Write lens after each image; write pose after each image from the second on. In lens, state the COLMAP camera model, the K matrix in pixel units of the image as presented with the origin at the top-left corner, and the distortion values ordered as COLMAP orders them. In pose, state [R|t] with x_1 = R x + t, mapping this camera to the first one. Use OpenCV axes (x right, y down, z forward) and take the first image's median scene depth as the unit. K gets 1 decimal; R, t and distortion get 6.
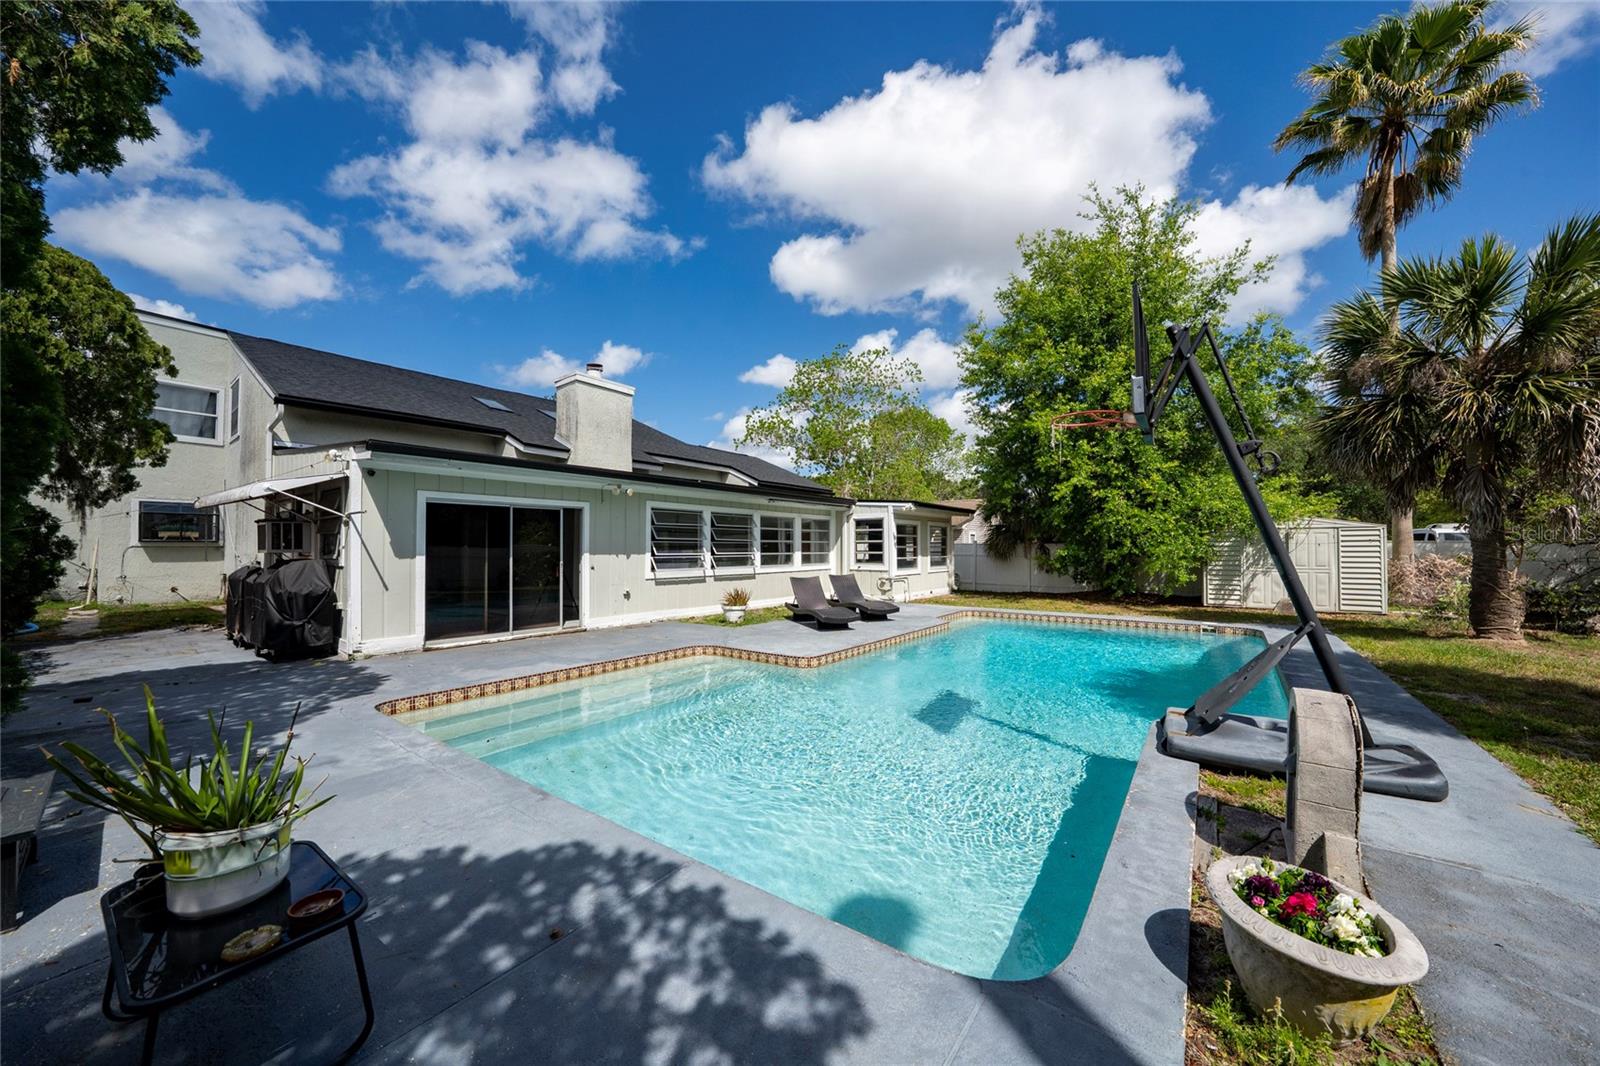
lens RADIAL K [[566.3, 0, 748.5], [0, 566.3, 544.2], [0, 0, 1]] dist [-0.006766, 0.000012]
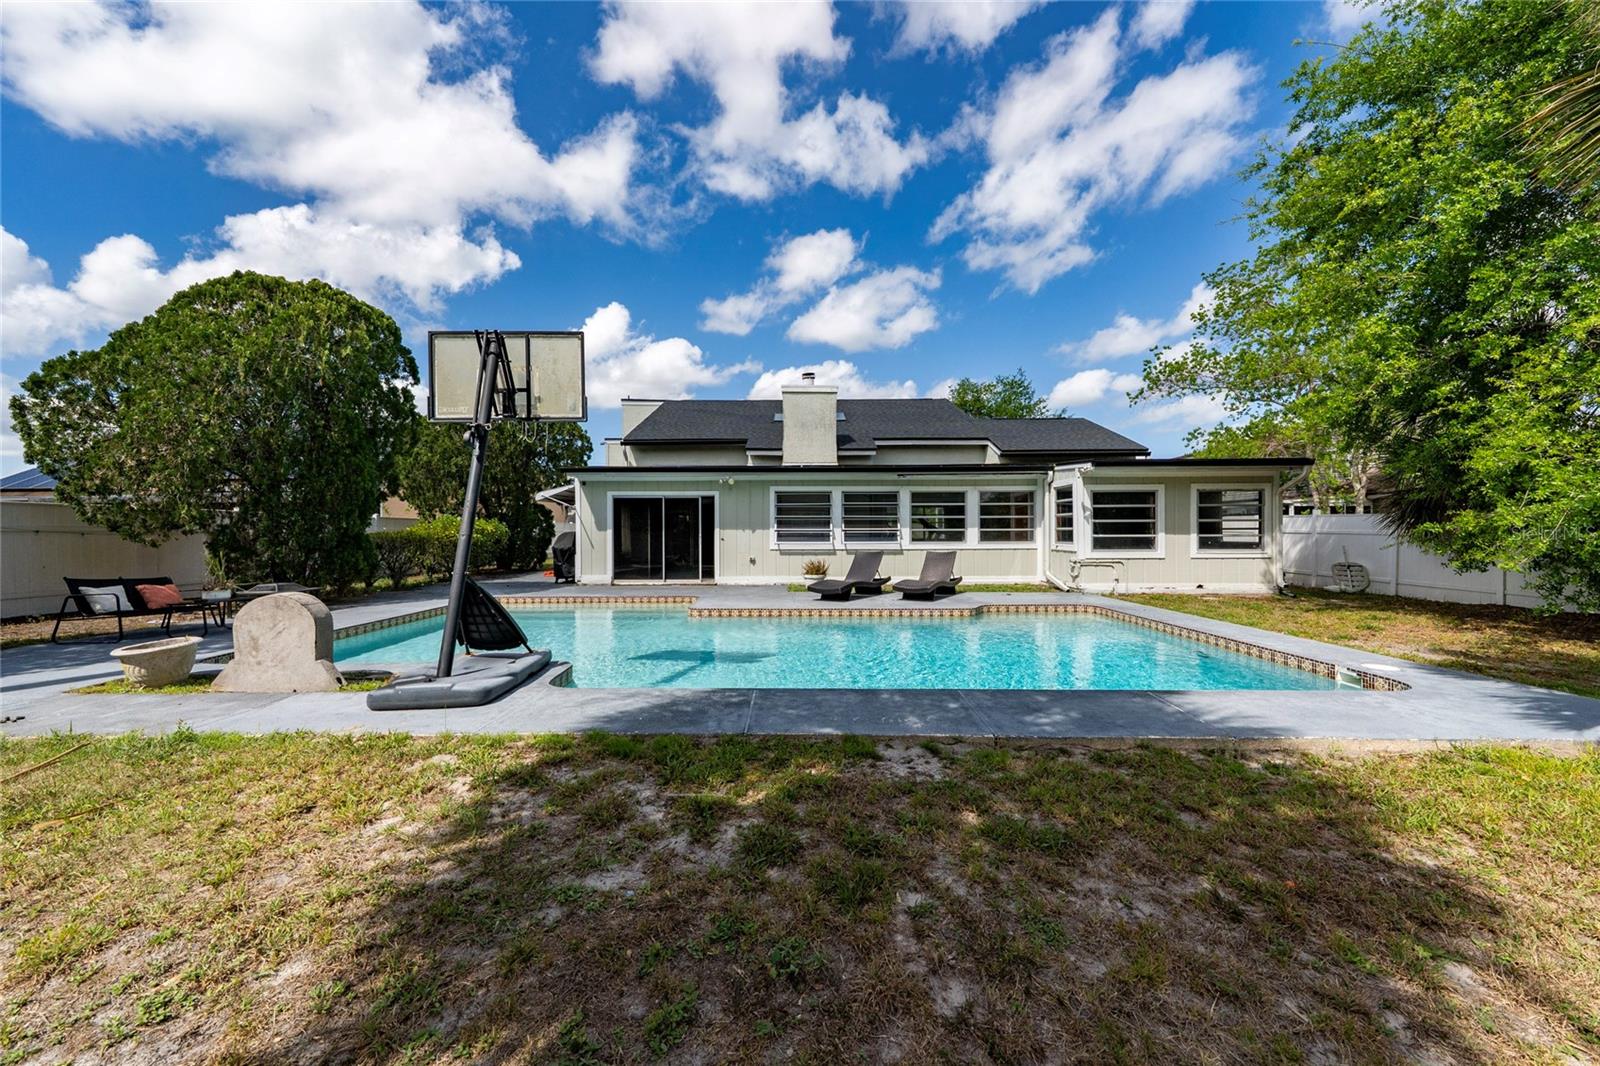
lens RADIAL K [[547.5, 0, 799.7], [0, 547.5, 524.9], [0, 0, 1]] dist [-0.005610, 0.000117]
pose [[0.624509, -0.004373, -0.781006, 0.521667], [0.008165, 0.999966, 0.000929, 0.004875], [0.780975, -0.006957, 0.624523, 0.199221]]
